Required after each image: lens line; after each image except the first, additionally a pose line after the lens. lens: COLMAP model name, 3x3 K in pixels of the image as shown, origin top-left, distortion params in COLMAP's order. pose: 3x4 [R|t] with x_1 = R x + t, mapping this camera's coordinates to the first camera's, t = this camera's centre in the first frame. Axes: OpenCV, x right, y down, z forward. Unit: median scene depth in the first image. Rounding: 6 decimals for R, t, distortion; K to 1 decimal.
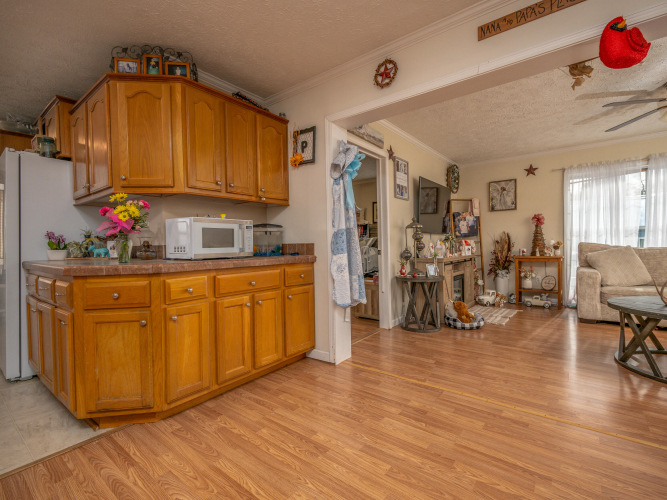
lens RADIAL K [[312.7, 0, 332.2], [0, 312.7, 251.4], [0, 0, 1]] dist [-0.004977, 0.002349]
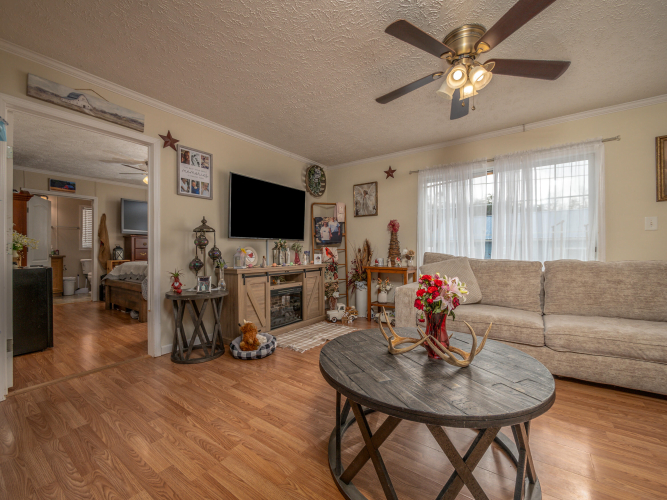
lens RADIAL K [[283.2, 0, 333.4], [0, 283.2, 251.7], [0, 0, 1]] dist [-0.009673, 0.000895]
pose [[0.998819, 0.016063, 0.045844, 0.454228], [-0.015365, 0.999761, -0.015544, -0.013449], [-0.046083, 0.014822, 0.998828, 0.191984]]
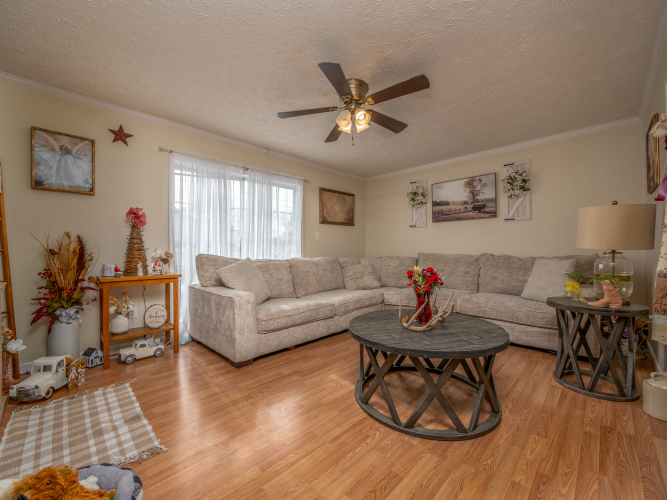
lens RADIAL K [[283.2, 0, 333.4], [0, 283.2, 250.1], [0, 0, 1]] dist [-0.009673, 0.000895]
pose [[0.107374, 0.019018, 0.994037, 0.146134], [0.024572, 0.999461, -0.021776, -0.013973], [-0.993915, 0.026764, 0.106848, 0.556327]]
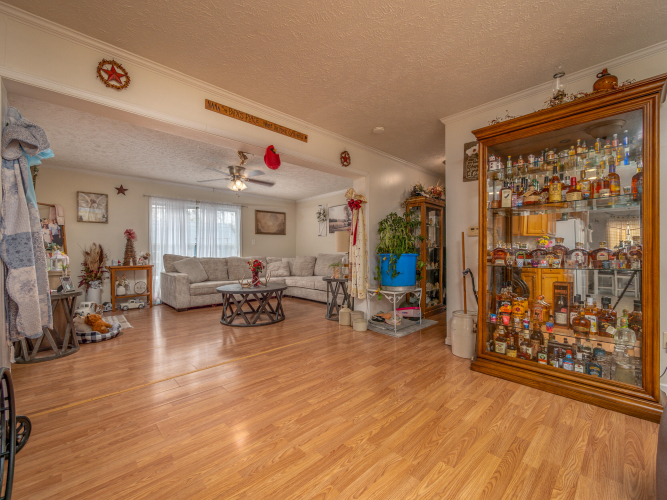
lens RADIAL K [[283.2, 0, 333.3], [0, 283.2, 252.2], [0, 0, 1]] dist [-0.009673, 0.000895]
pose [[0.146544, 0.014495, 0.989098, -0.265029], [0.024102, 0.999543, -0.018219, 0.002235], [-0.988910, 0.026509, 0.146128, 0.103444]]
